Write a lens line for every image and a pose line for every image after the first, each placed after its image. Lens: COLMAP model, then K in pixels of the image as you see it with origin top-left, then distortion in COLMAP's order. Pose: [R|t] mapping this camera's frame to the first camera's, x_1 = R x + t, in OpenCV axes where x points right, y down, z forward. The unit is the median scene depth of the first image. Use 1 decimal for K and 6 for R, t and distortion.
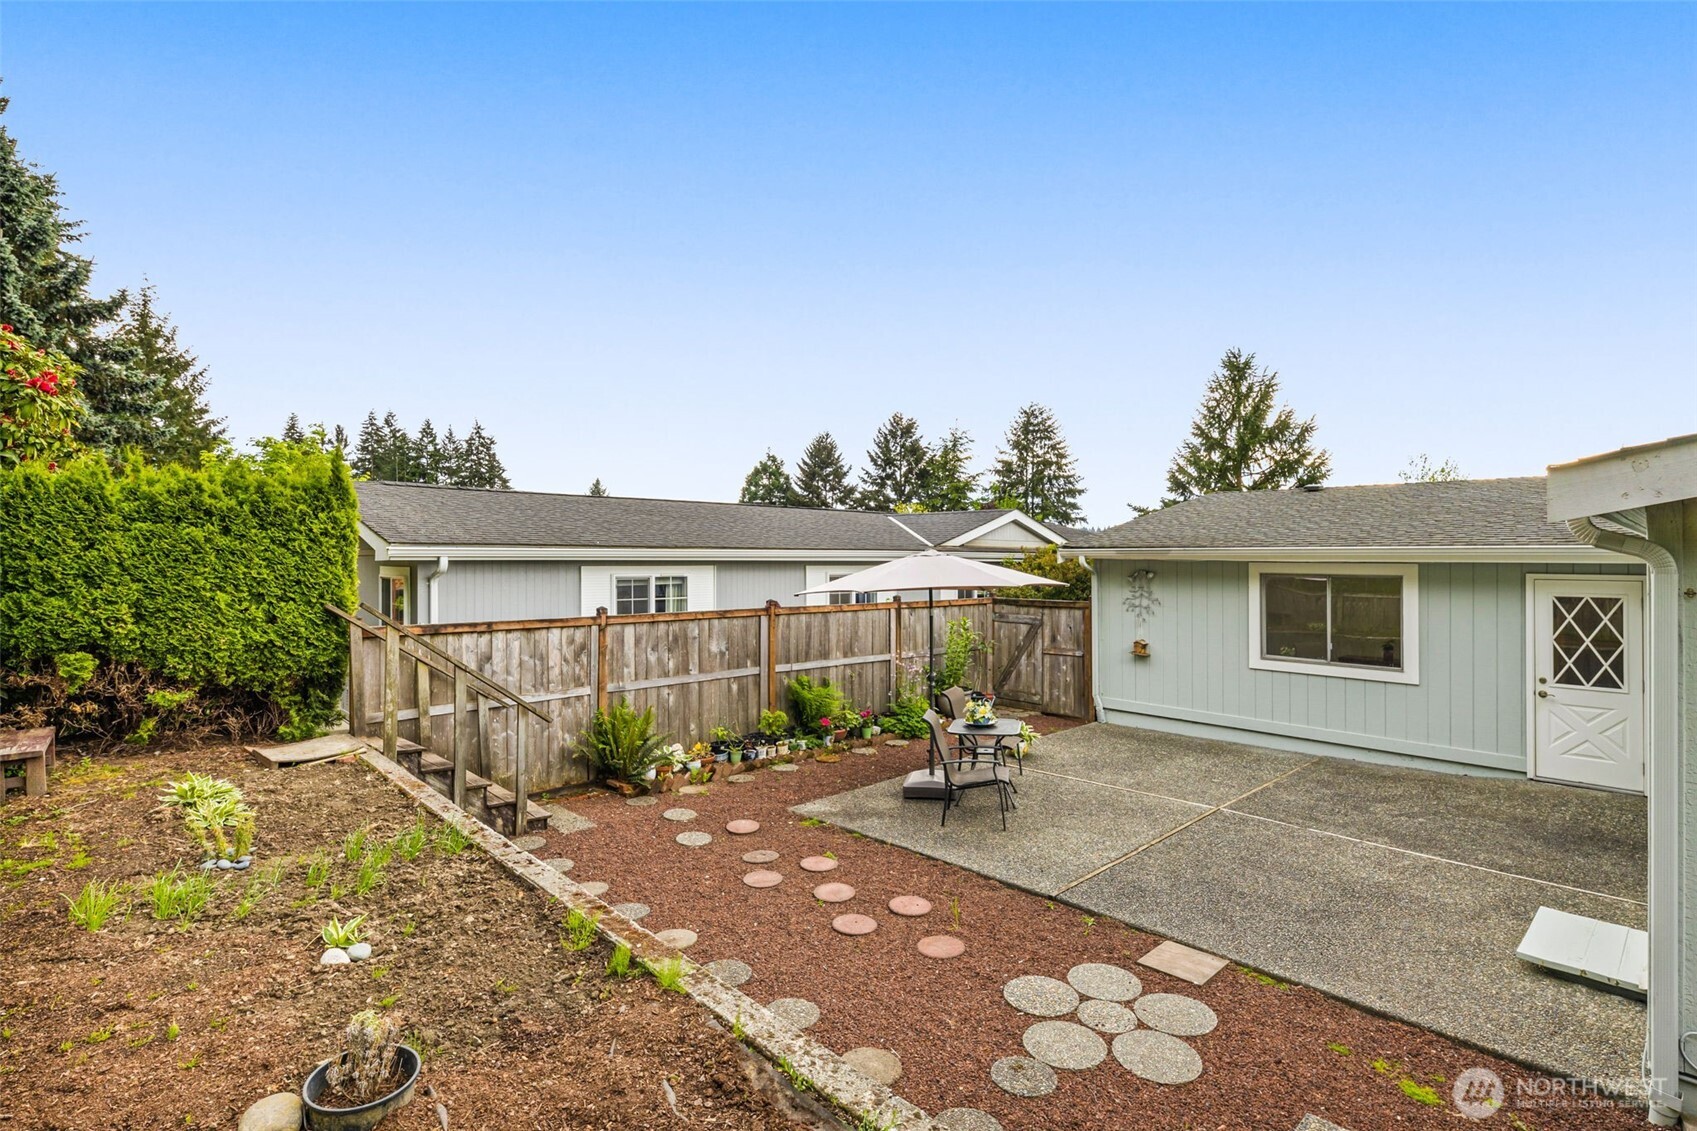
lens RADIAL K [[823.4, 0, 840.0], [0, 823.4, 558.4], [0, 0, 1]] dist [0.002837, -0.000225]
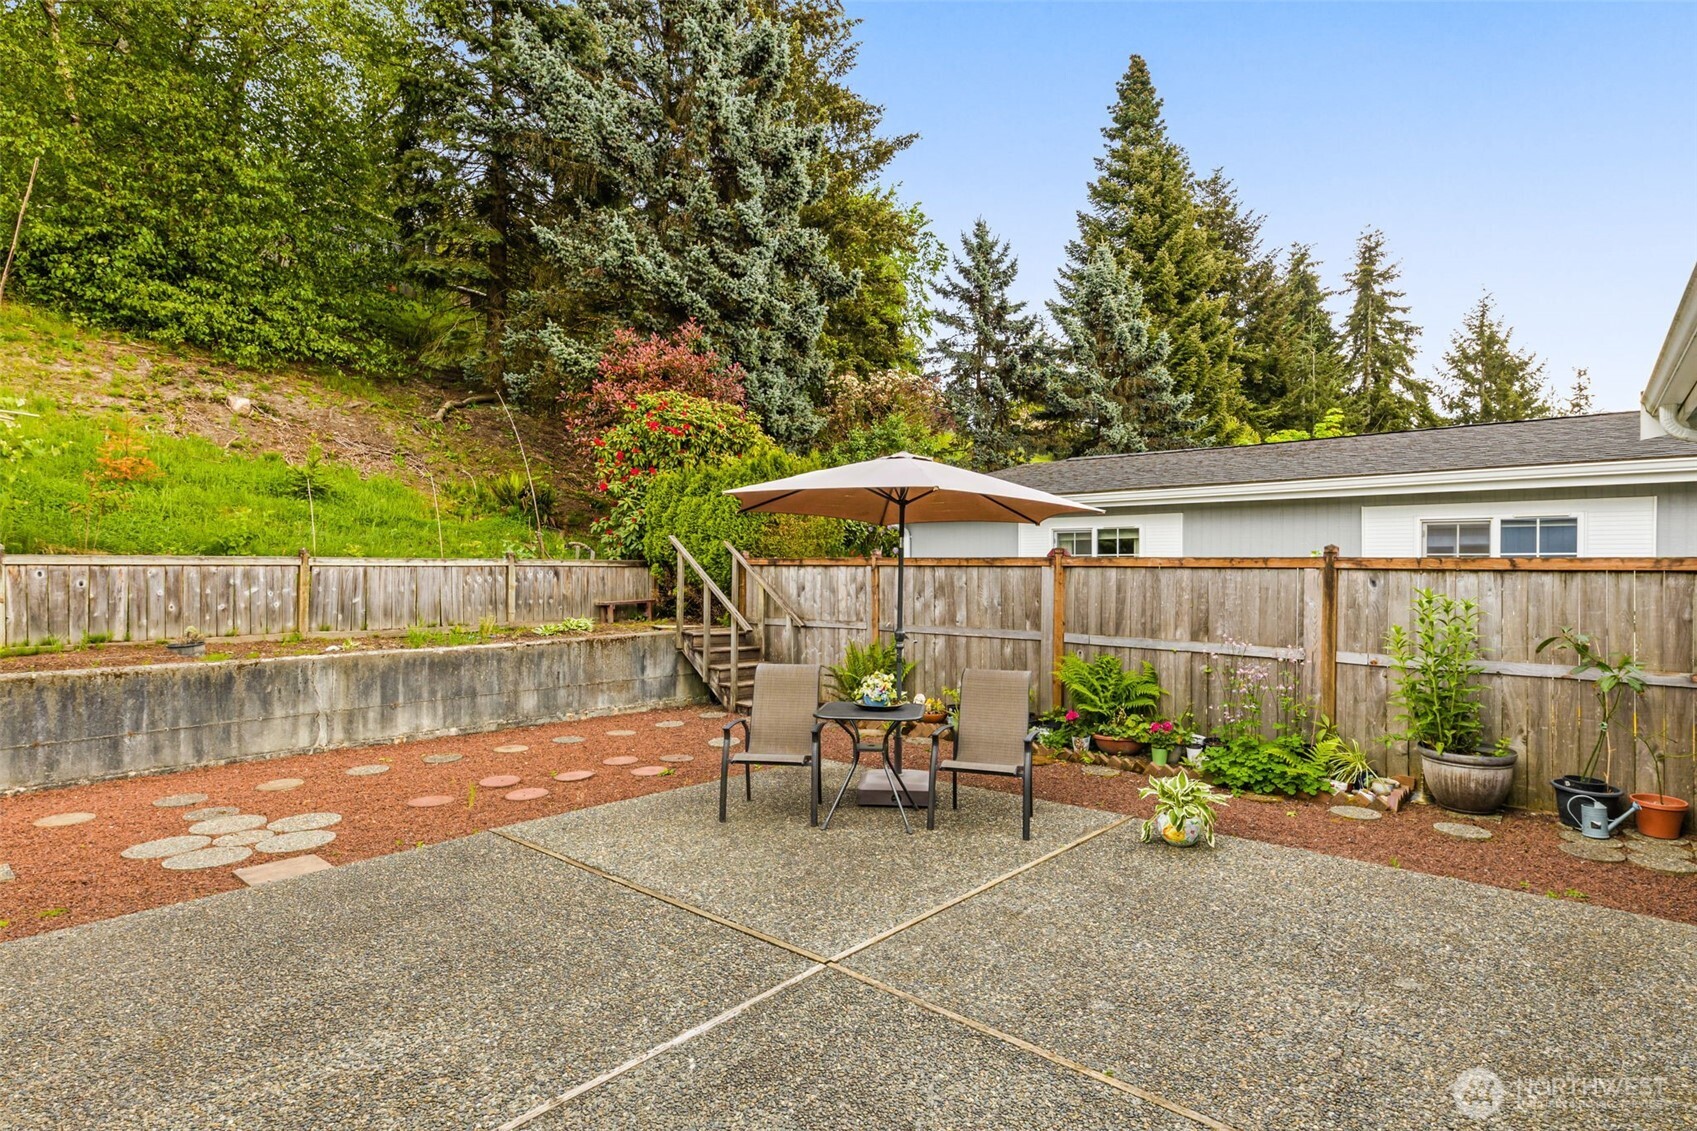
lens RADIAL K [[823.4, 0, 840.0], [0, 823.4, 558.4], [0, 0, 1]] dist [0.002837, -0.000225]
pose [[0.126173, -0.008074, -0.991975, 0.890092], [-0.004276, 0.999953, -0.008683, 0.092120], [0.991999, 0.005337, 0.126133, 0.943954]]
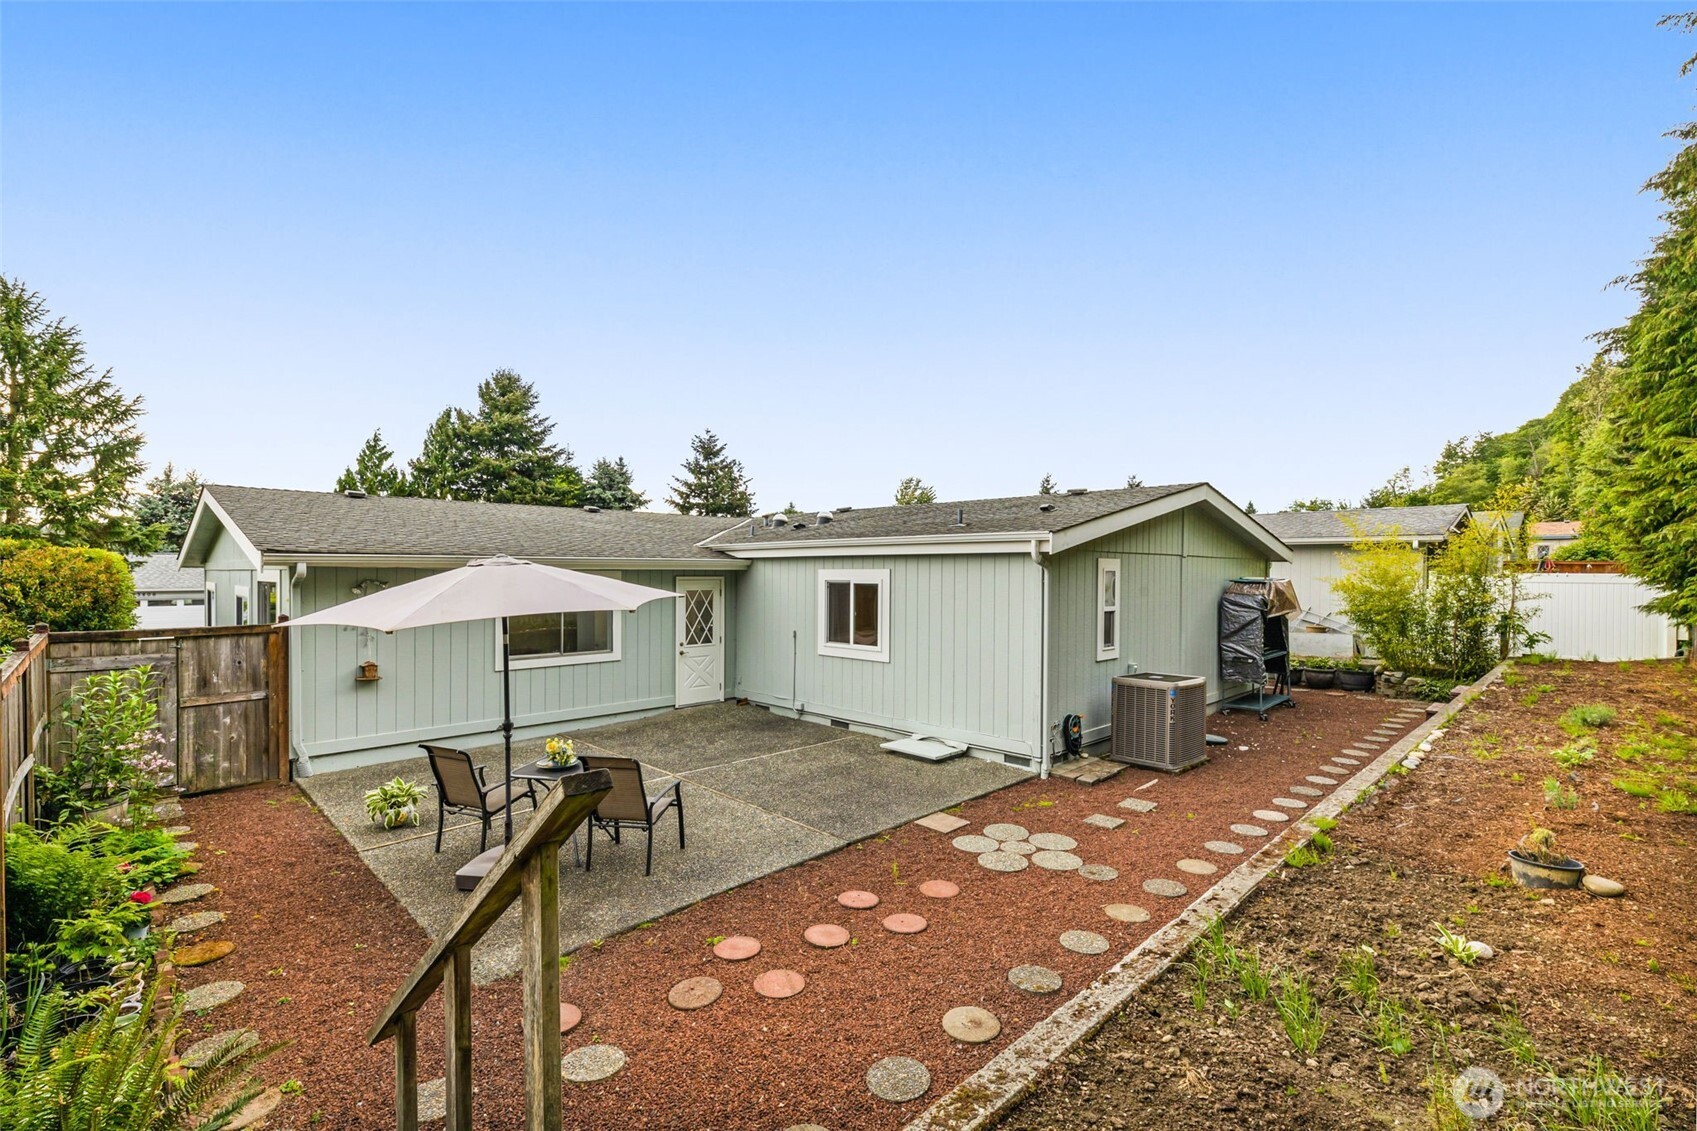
lens RADIAL K [[767.3, 0, 848.5], [0, 767.3, 565.5], [0, 0, 1]] dist [0.032427, 0.000050]
pose [[-0.047514, -0.000753, 0.998870, -0.674750], [-0.005129, 0.999987, 0.000509, -0.005740], [-0.998857, -0.005099, -0.047517, 0.792500]]
